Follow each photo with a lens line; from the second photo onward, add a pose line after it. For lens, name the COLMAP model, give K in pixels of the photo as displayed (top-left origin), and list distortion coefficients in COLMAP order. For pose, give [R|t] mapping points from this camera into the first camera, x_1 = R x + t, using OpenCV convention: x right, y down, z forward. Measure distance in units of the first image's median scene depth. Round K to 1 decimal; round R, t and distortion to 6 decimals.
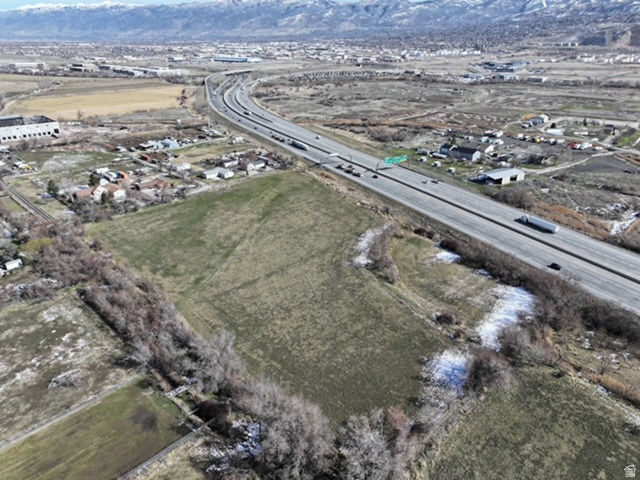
lens RADIAL K [[449.2, 0, 323.5], [0, 449.2, 236.8], [0, 0, 1]] dist [-0.006024, 0.025776]
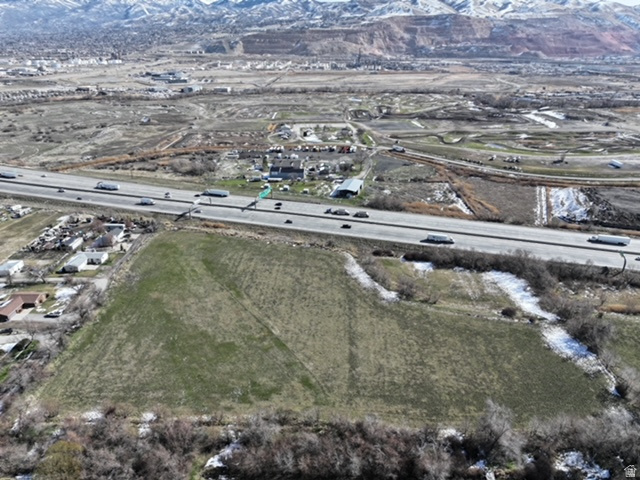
lens RADIAL K [[449.2, 0, 323.5], [0, 449.2, 236.8], [0, 0, 1]] dist [-0.006024, 0.025776]
pose [[0.724351, -0.273041, 0.633060, -0.577222], [0.278747, 0.955821, 0.093306, -0.192783], [-0.630568, 0.108877, 0.768459, 0.230333]]
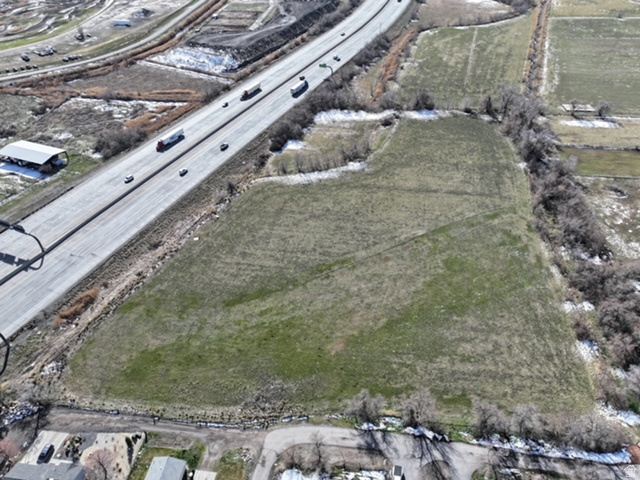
lens RADIAL K [[449.2, 0, 323.5], [0, 449.2, 236.8], [0, 0, 1]] dist [-0.006024, 0.025776]
pose [[-0.606050, -0.493437, 0.623878, -0.566354], [0.330354, 0.557346, 0.761730, -0.631032], [-0.723581, 0.667747, -0.174771, 1.191323]]
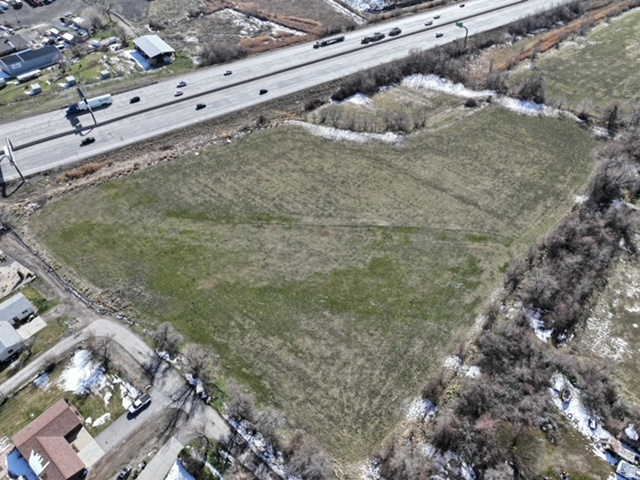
lens RADIAL K [[449.2, 0, 323.5], [0, 449.2, 236.8], [0, 0, 1]] dist [-0.006024, 0.025776]
pose [[-0.086430, -0.702601, 0.706315, -0.691361], [0.409375, 0.621302, 0.668129, -0.486605], [-0.908263, 0.346894, 0.233928, 0.850024]]
